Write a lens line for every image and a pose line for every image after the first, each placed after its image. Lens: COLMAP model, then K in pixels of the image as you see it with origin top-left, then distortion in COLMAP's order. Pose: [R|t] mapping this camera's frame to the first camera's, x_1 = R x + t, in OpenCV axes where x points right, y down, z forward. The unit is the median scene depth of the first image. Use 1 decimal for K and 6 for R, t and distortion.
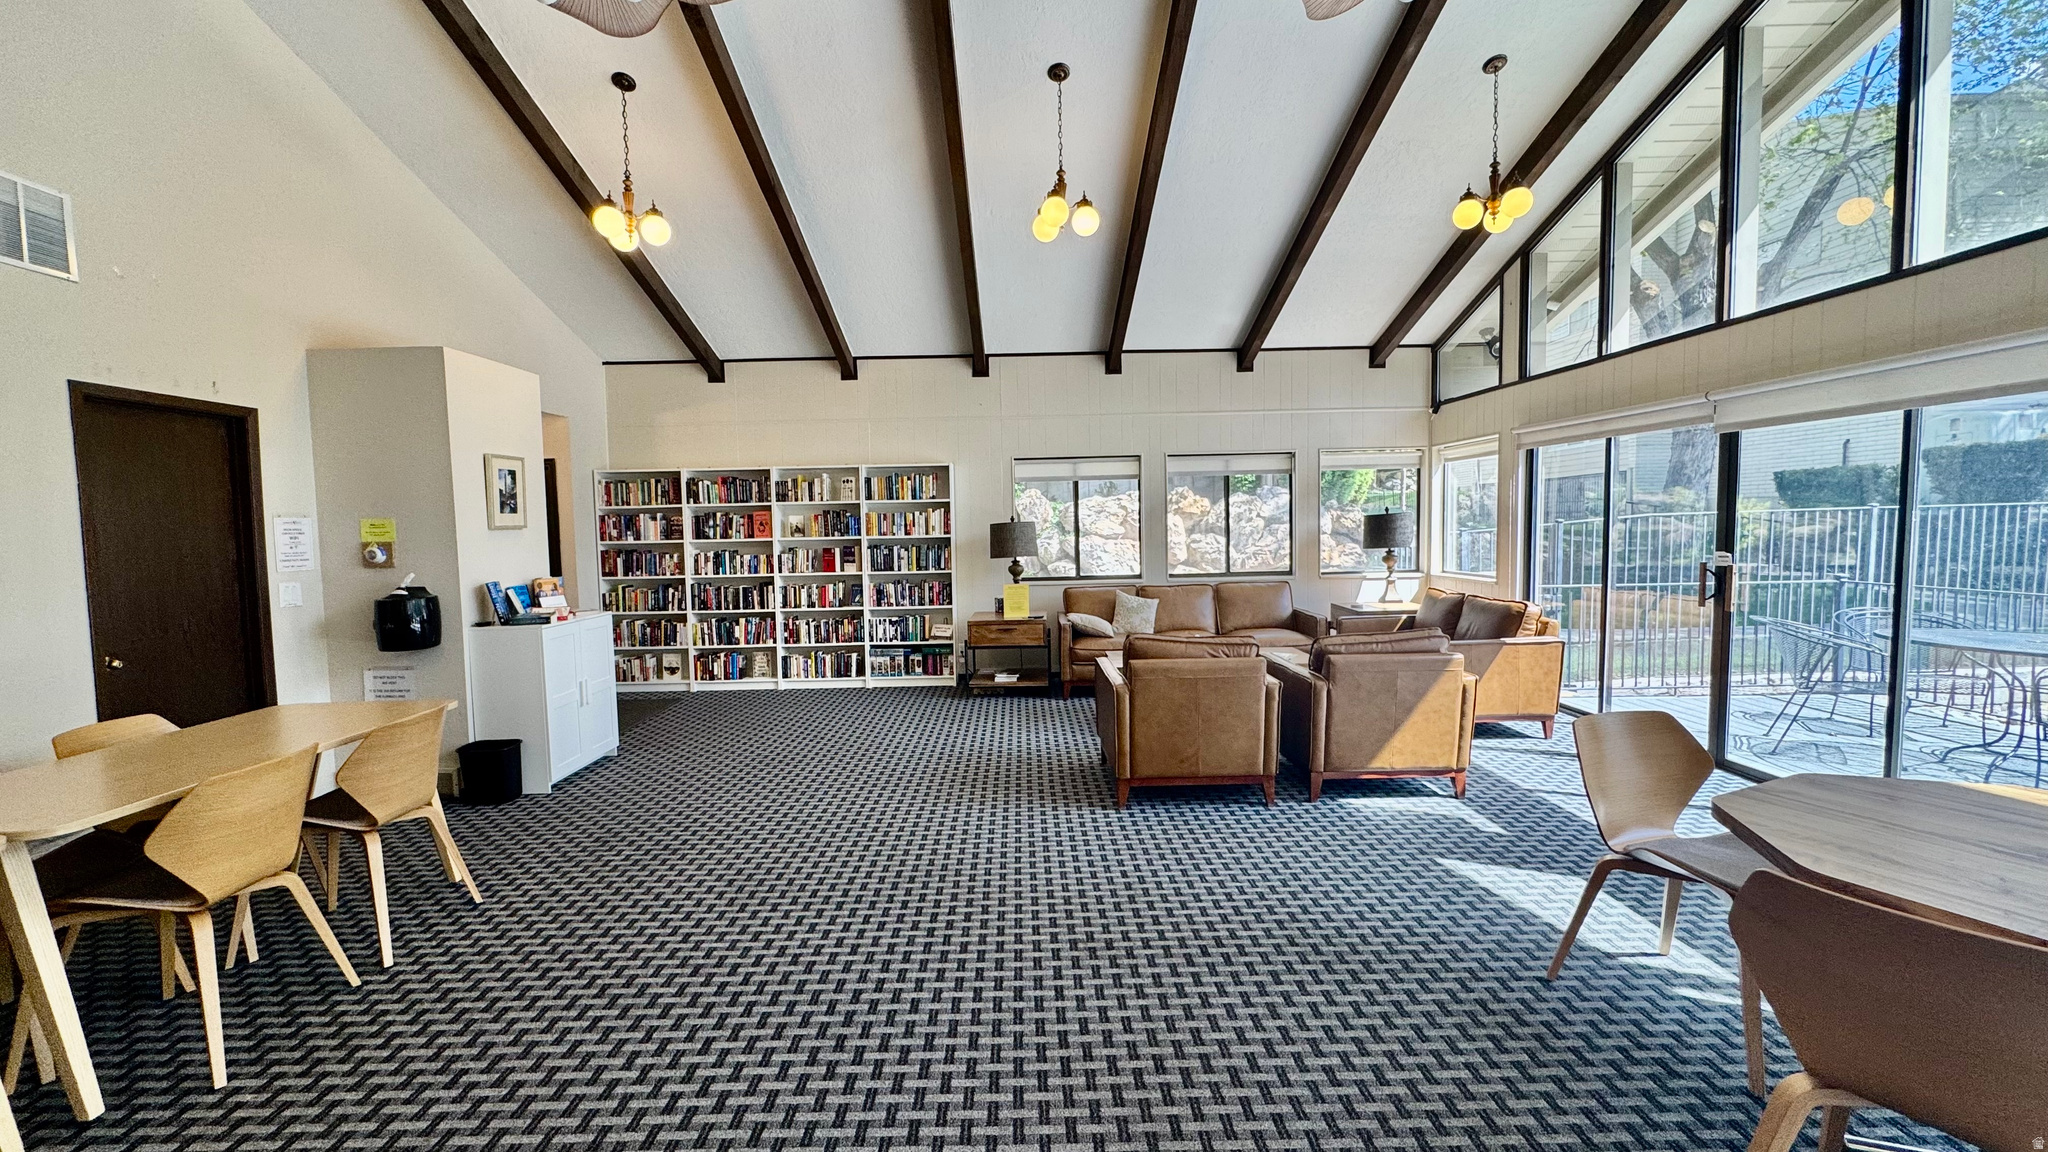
lens RADIAL K [[822.2, 0, 1022.8], [0, 822.2, 581.3], [0, 0, 1]] dist [-0.001055, -0.000261]
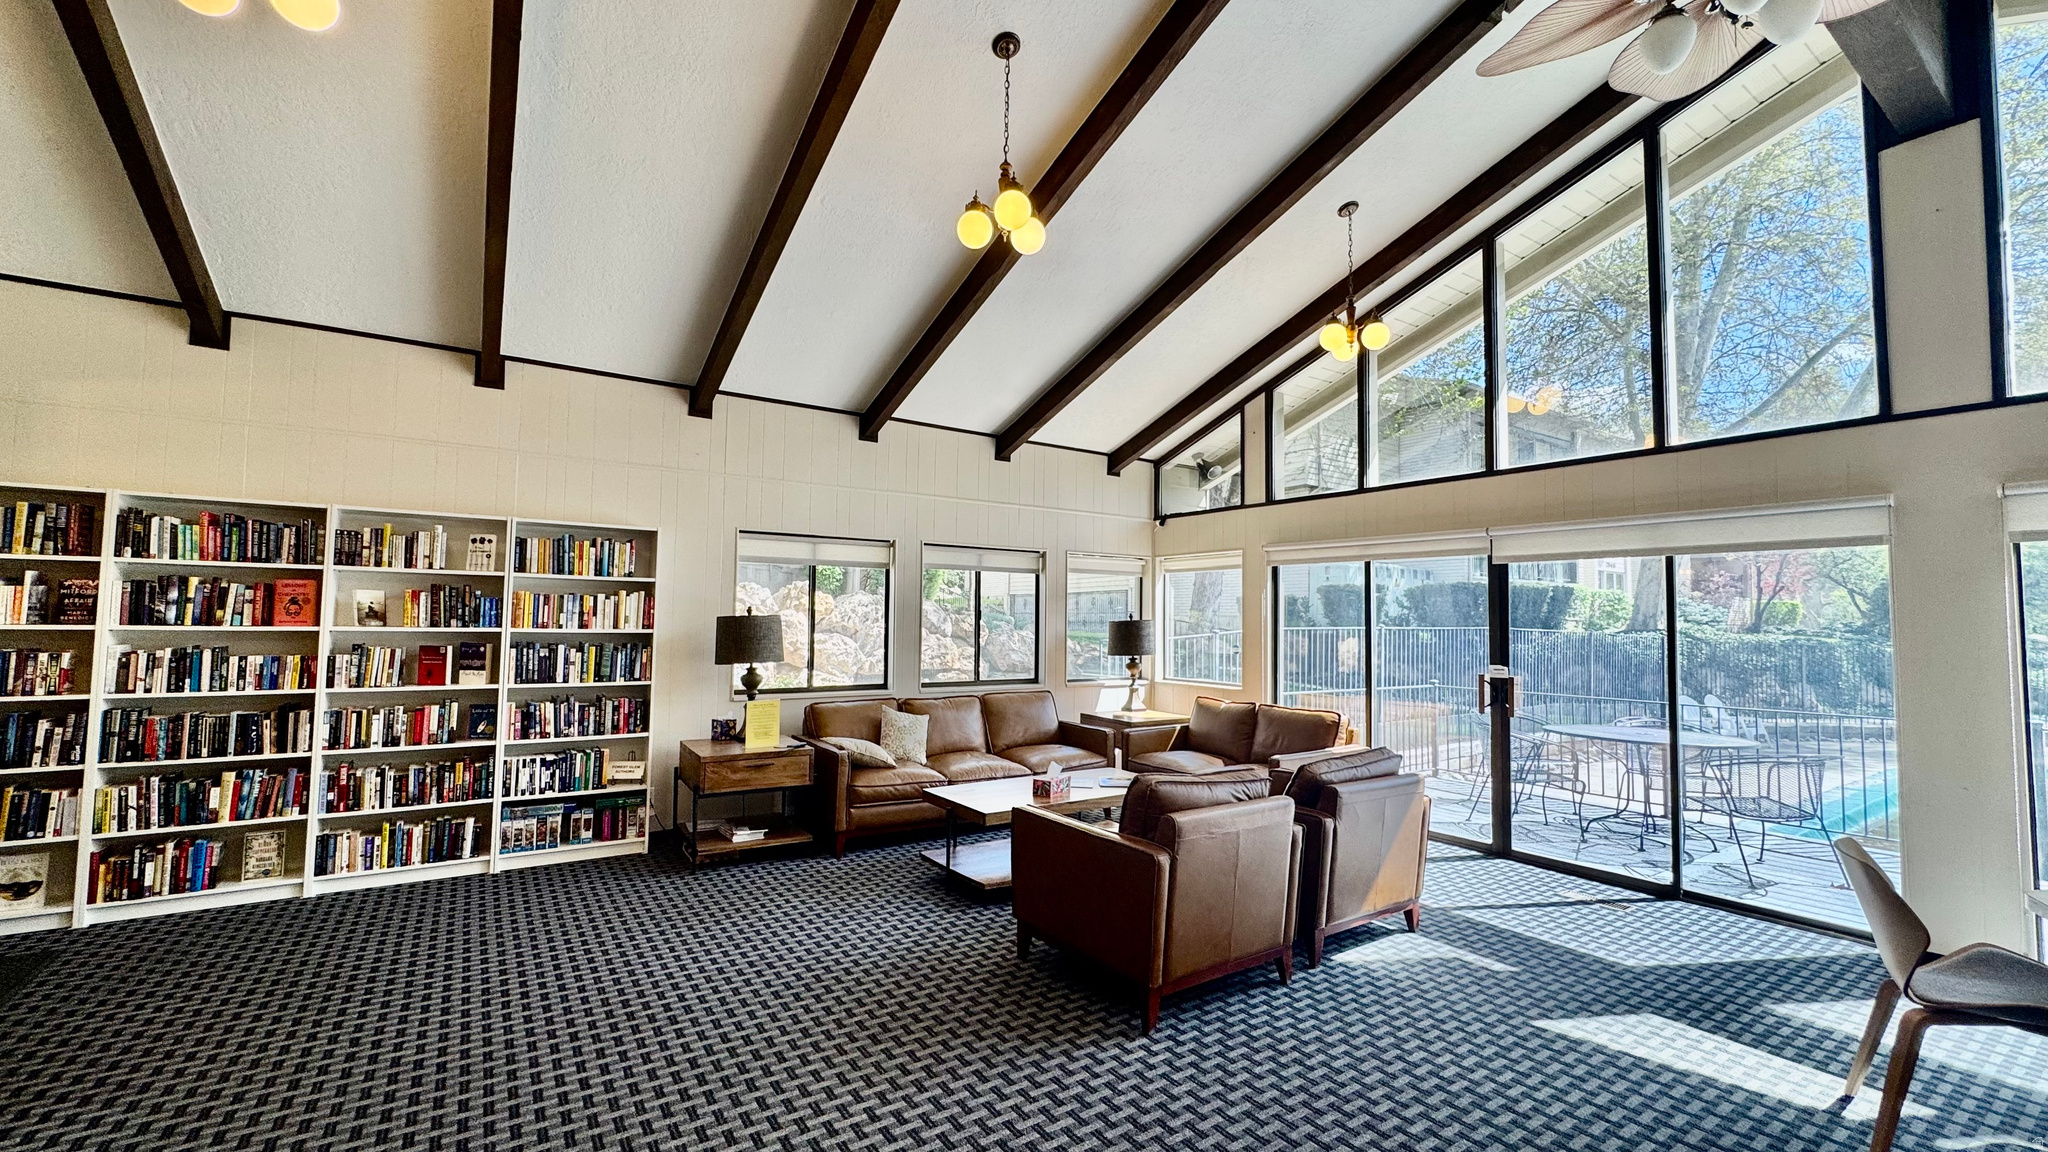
lens RADIAL K [[822.2, 0, 1022.6], [0, 822.2, 579.4], [0, 0, 1]] dist [-0.001055, -0.000261]
pose [[0.832217, 0.061668, 0.551009, -0.212910], [0.006410, 0.992659, -0.120779, -0.012732], [-0.554412, 0.104046, 0.825713, 0.247661]]
